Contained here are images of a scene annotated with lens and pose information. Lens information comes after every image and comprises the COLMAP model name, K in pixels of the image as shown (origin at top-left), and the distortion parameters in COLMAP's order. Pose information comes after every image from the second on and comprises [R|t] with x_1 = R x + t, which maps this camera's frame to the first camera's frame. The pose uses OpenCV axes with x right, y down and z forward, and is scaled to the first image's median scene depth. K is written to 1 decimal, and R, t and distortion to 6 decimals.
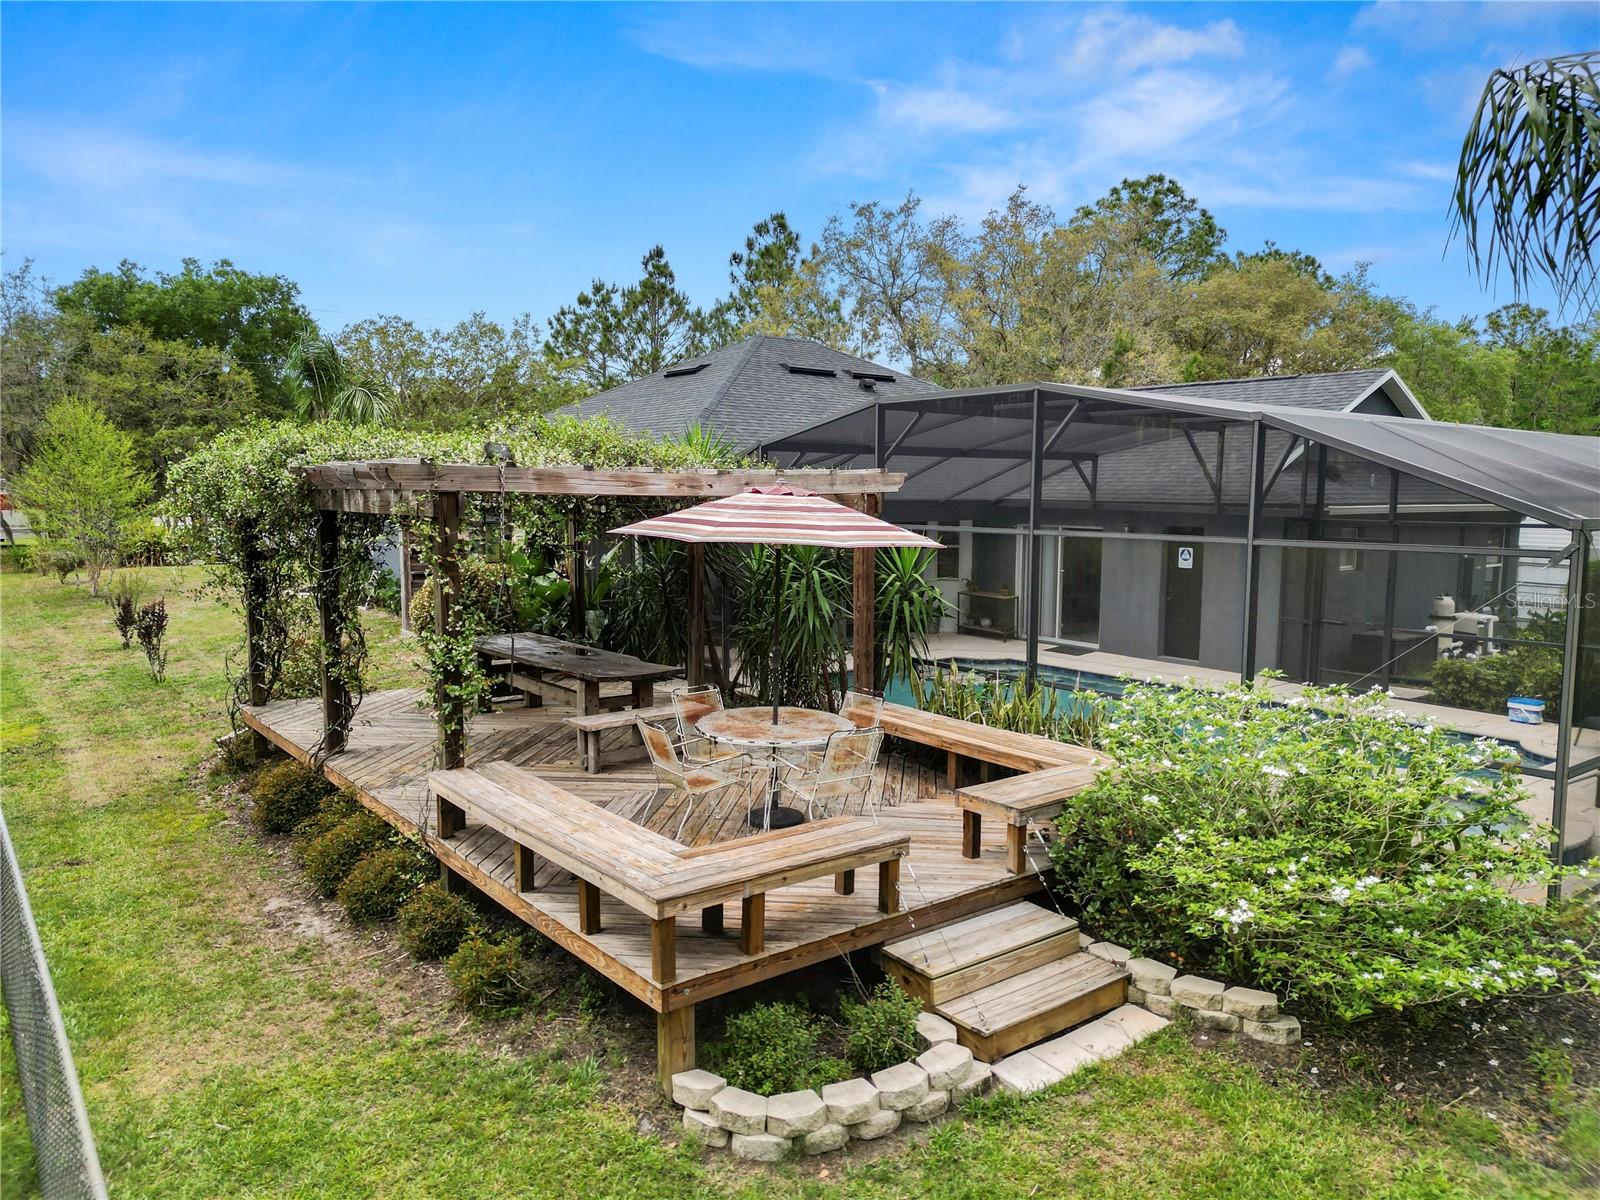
lens RADIAL K [[1111.3, 0, 799.1], [0, 1111.3, 614.8], [0, 0, 1]] dist [0.069018, -0.067661]
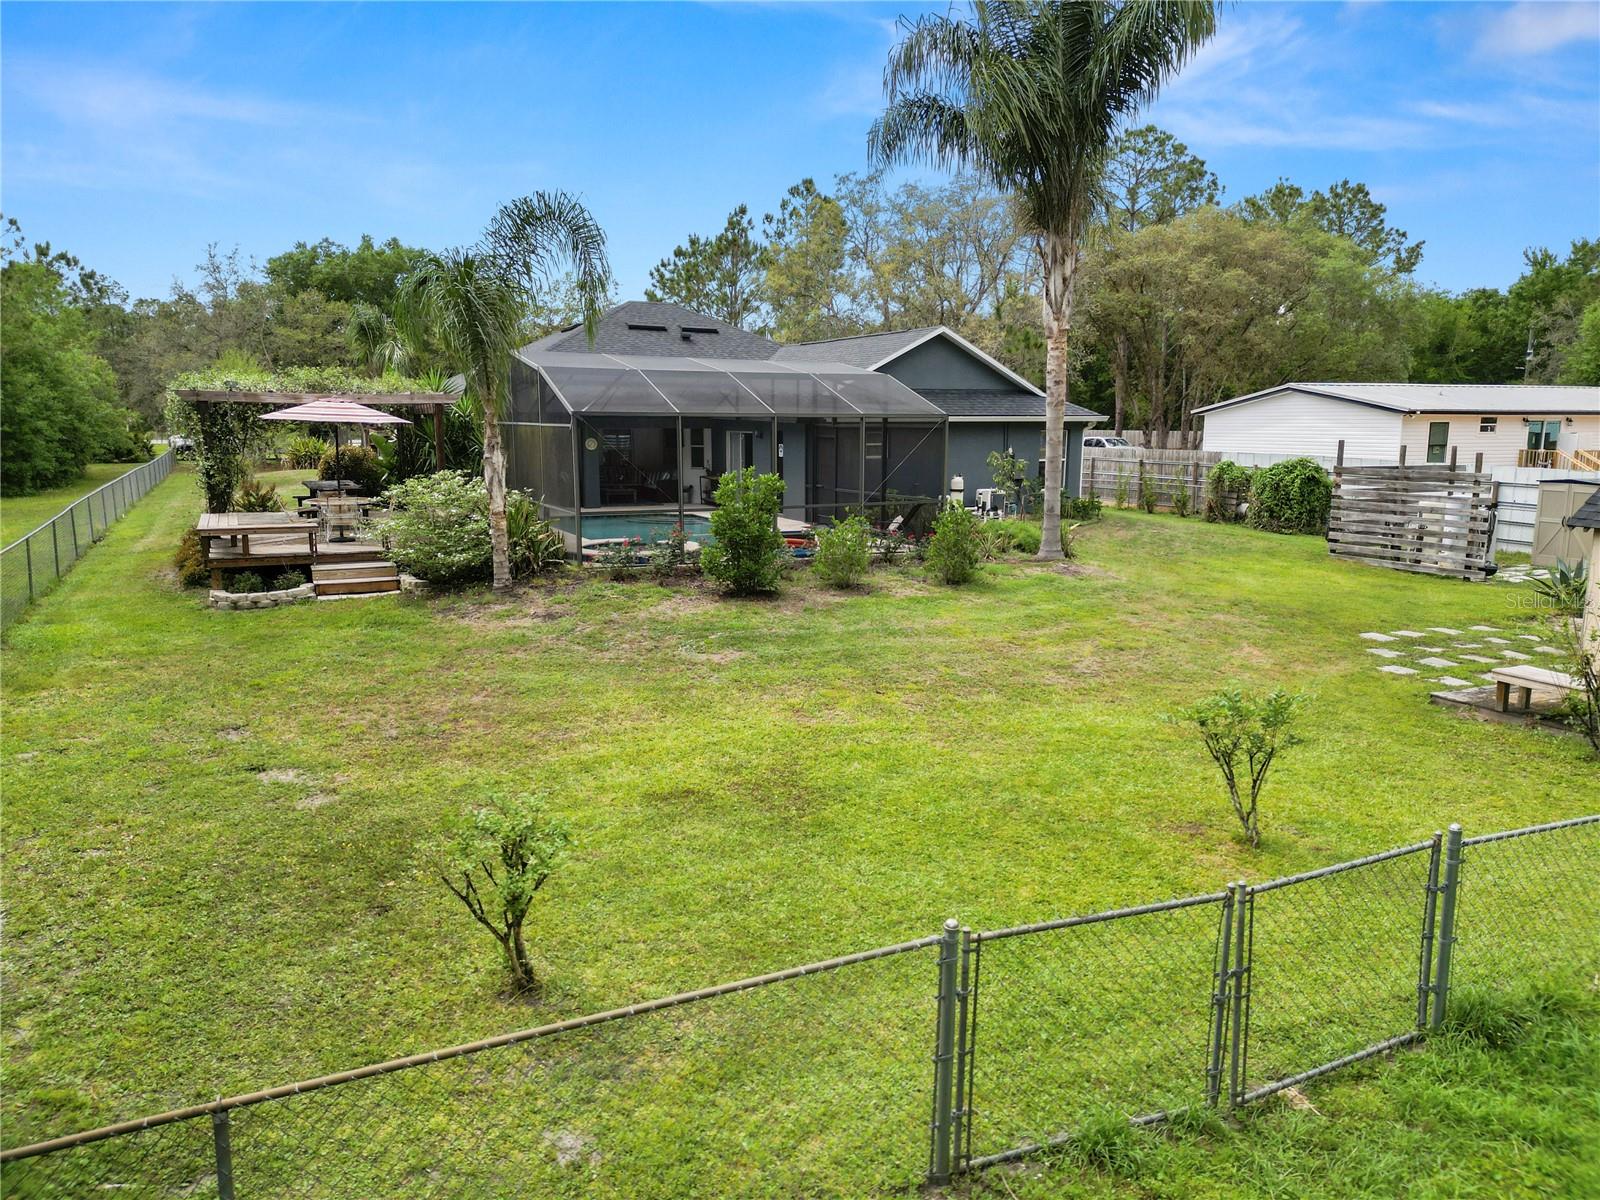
lens RADIAL K [[1111.3, 0, 799.1], [0, 1111.3, 614.8], [0, 0, 1]] dist [0.069018, -0.067661]
pose [[0.979312, 0.032036, -0.199804, 1.838652], [-0.019829, 0.997829, 0.062798, 0.222590], [0.201382, -0.057537, 0.977822, -1.501371]]
